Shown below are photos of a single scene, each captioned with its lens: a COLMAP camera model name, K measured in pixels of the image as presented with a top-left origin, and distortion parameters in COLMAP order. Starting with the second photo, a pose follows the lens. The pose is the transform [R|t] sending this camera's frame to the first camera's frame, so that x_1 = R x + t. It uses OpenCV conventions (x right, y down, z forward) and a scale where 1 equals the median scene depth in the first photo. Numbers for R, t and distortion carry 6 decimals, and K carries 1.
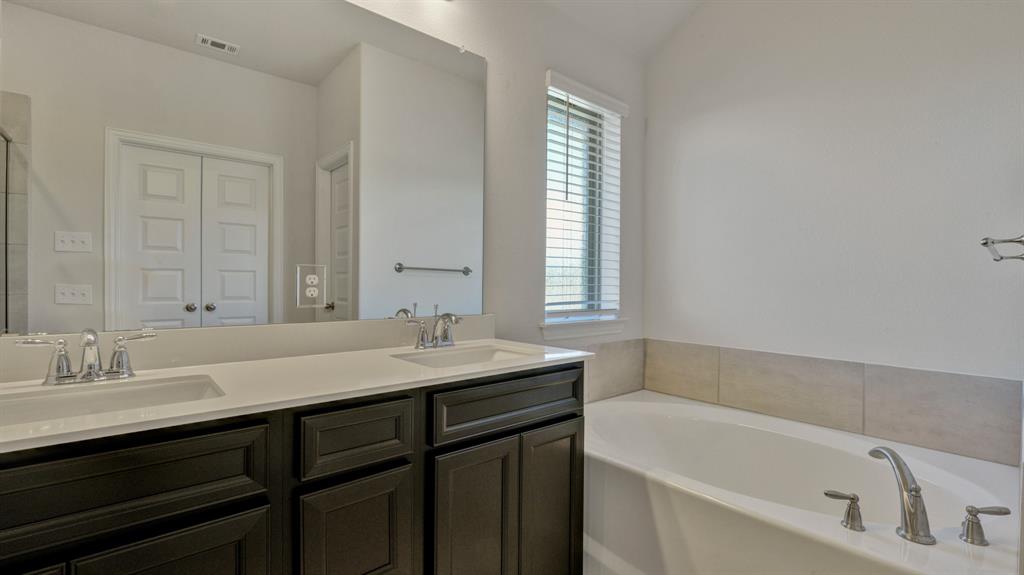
lens RADIAL K [[445.4, 0, 511.0], [0, 445.4, 283.3], [0, 0, 1]] dist [-0.012385, 0.003144]
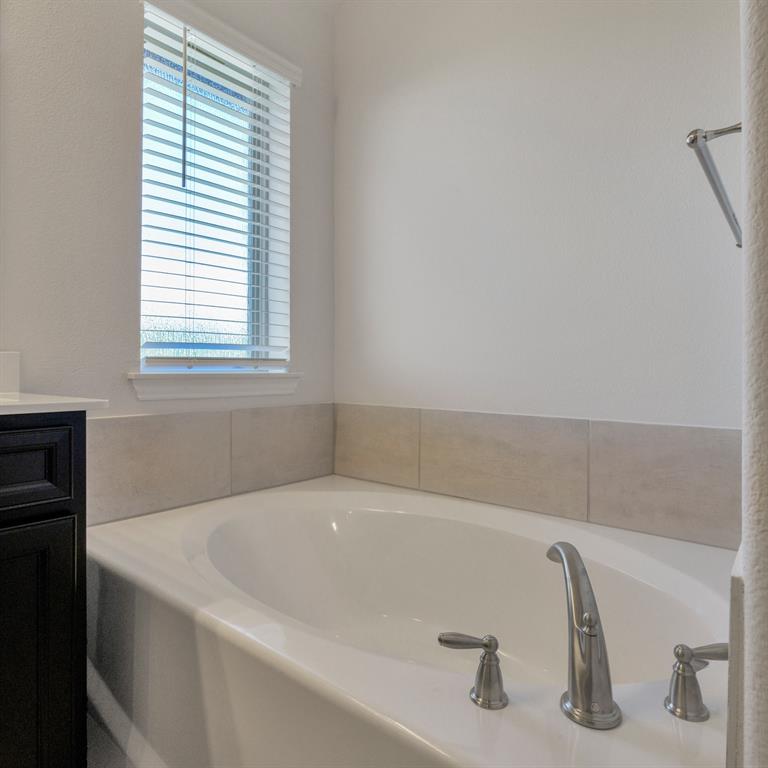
lens RADIAL K [[512.9, 0, 372.3], [0, 512.9, 361.9], [0, 0, 1]] dist [0.001197, -0.004887]
pose [[0.986097, -0.002712, 0.166146, 0.345051], [0.004072, 0.999961, -0.007850, 0.099188], [-0.166118, 0.008418, 0.986070, 0.269318]]
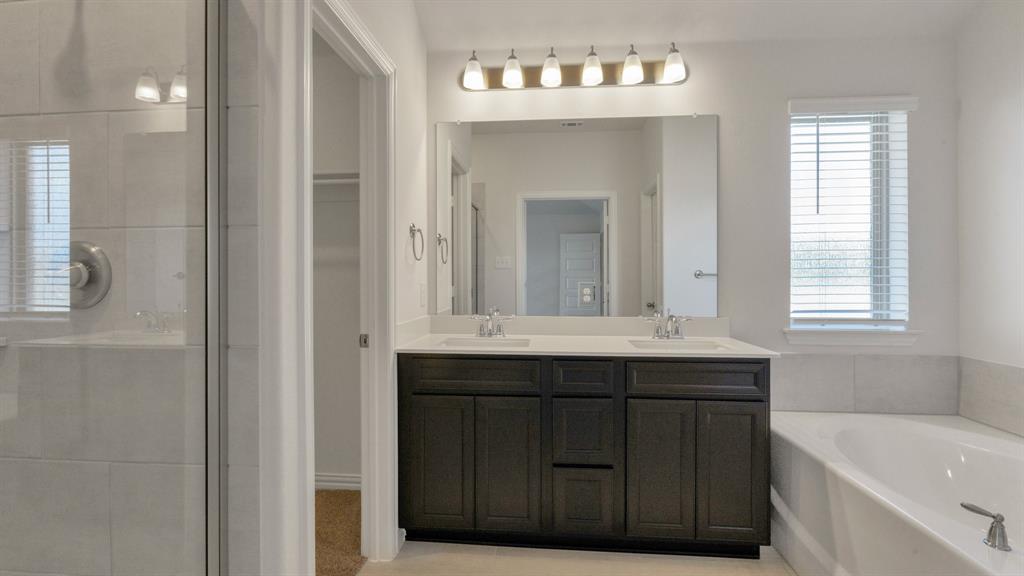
lens RADIAL K [[445.4, 0, 520.5], [0, 445.4, 277.5], [0, 0, 1]] dist [-0.012385, 0.003144]
pose [[0.713623, -0.008133, -0.700483, 0.453224], [0.004032, 0.999964, -0.007502, -0.039194], [0.700518, 0.002529, 0.713630, -0.312931]]
